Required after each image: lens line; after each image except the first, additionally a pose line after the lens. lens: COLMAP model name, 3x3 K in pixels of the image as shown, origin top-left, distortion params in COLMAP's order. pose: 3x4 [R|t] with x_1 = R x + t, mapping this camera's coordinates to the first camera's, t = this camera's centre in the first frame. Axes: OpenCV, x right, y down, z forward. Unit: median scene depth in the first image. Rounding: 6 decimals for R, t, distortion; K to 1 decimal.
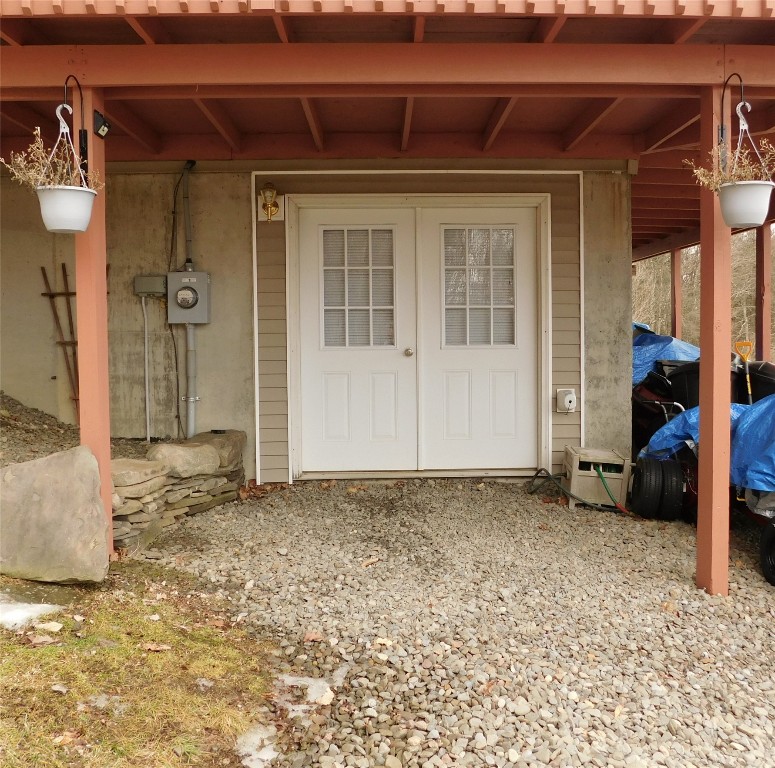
lens RADIAL K [[709.0, 0, 388.4], [0, 709.0, 383.5], [0, 0, 1]] dist [-0.019684, 0.000000]
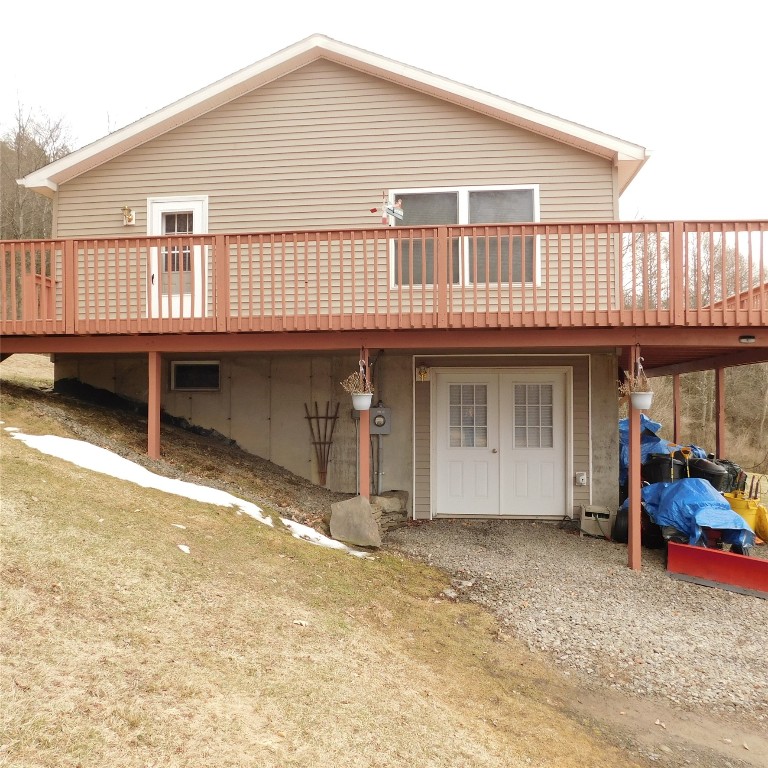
lens RADIAL K [[702.6, 0, 383.6], [0, 702.6, 386.0], [0, 0, 1]] dist [-0.019684, 0.000000]
pose [[0.993461, 0.010418, -0.113699, -0.055677], [-0.020144, 0.996201, -0.084724, -0.053470], [0.112385, 0.086461, 0.989896, -0.909312]]
